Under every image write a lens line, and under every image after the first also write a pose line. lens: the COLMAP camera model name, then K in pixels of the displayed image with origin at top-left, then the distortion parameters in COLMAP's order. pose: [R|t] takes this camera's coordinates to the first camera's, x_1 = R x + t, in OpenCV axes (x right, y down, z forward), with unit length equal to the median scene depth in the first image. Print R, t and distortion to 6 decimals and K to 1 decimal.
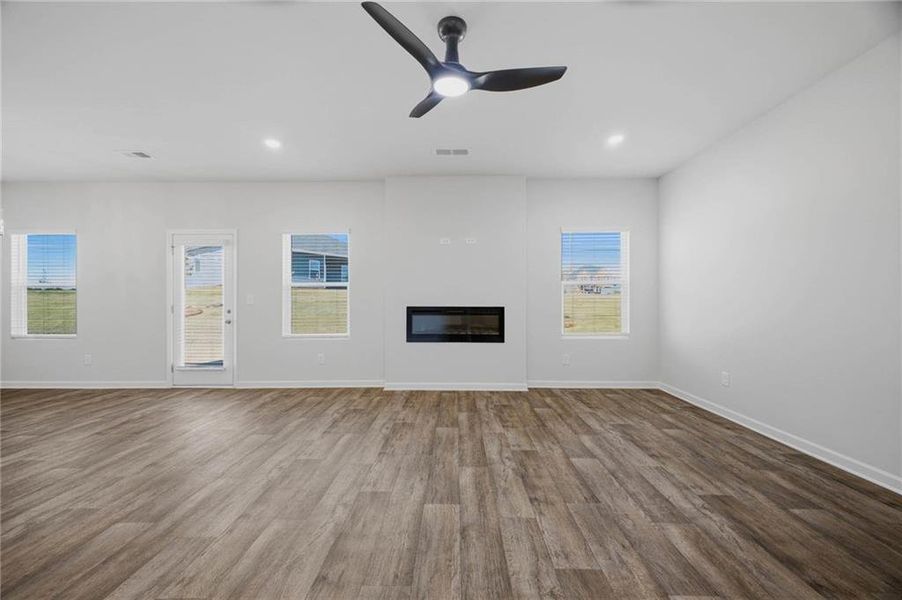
lens RADIAL K [[359.2, 0, 448.9], [0, 359.2, 295.8], [0, 0, 1]] dist [0.017341, -0.002011]
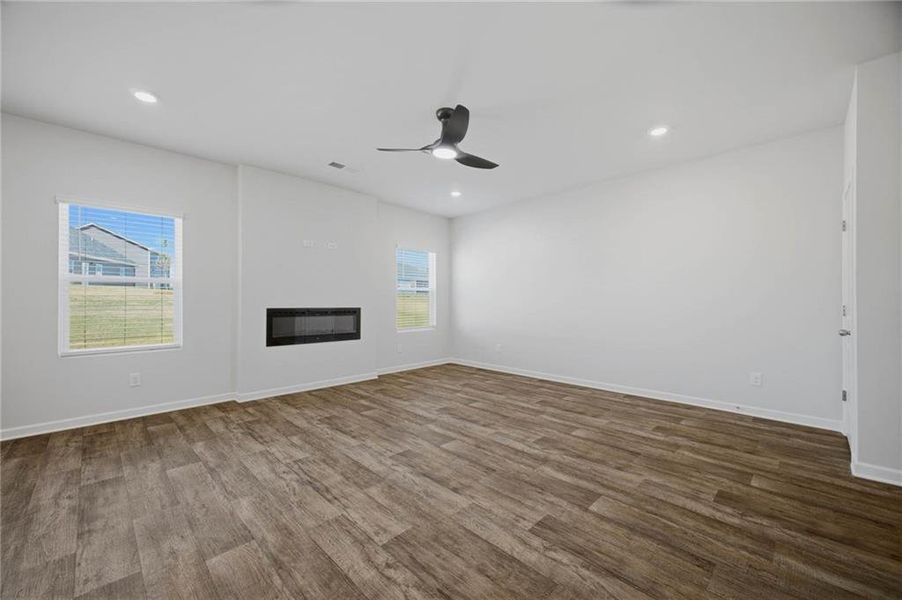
lens RADIAL K [[359.2, 0, 447.4], [0, 359.2, 308.0], [0, 0, 1]] dist [0.017341, -0.002011]
pose [[0.697105, -0.011083, 0.716884, -0.476500], [-0.009995, 0.999633, 0.025174, -0.001411], [-0.716900, -0.024714, 0.696738, 0.001621]]
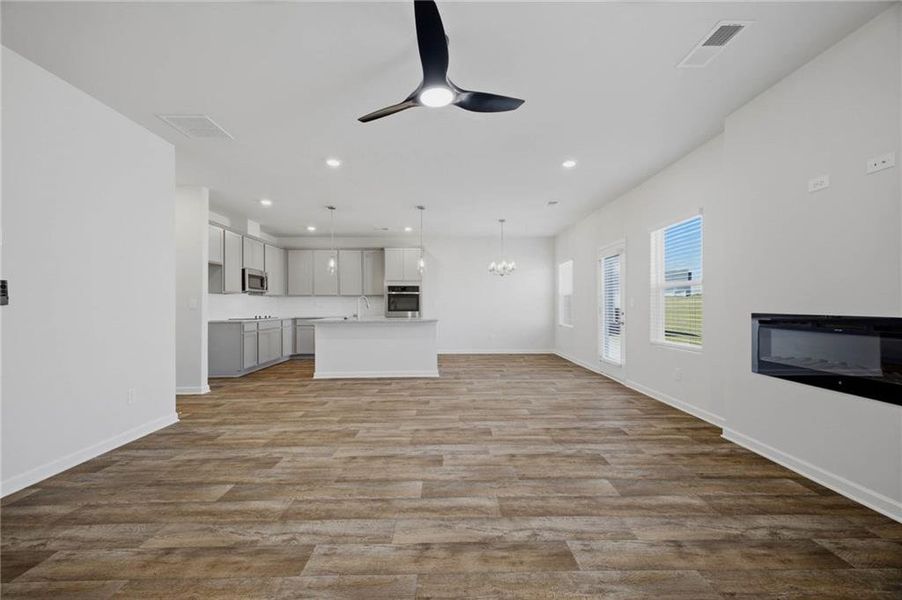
lens RADIAL K [[359.2, 0, 448.5], [0, 359.2, 288.1], [0, 0, 1]] dist [0.017341, -0.002011]
pose [[0.028855, -0.044514, -0.998592, 0.501203], [0.018350, 0.998863, -0.043996, 0.005243], [0.999415, -0.017055, 0.029639, 0.476530]]
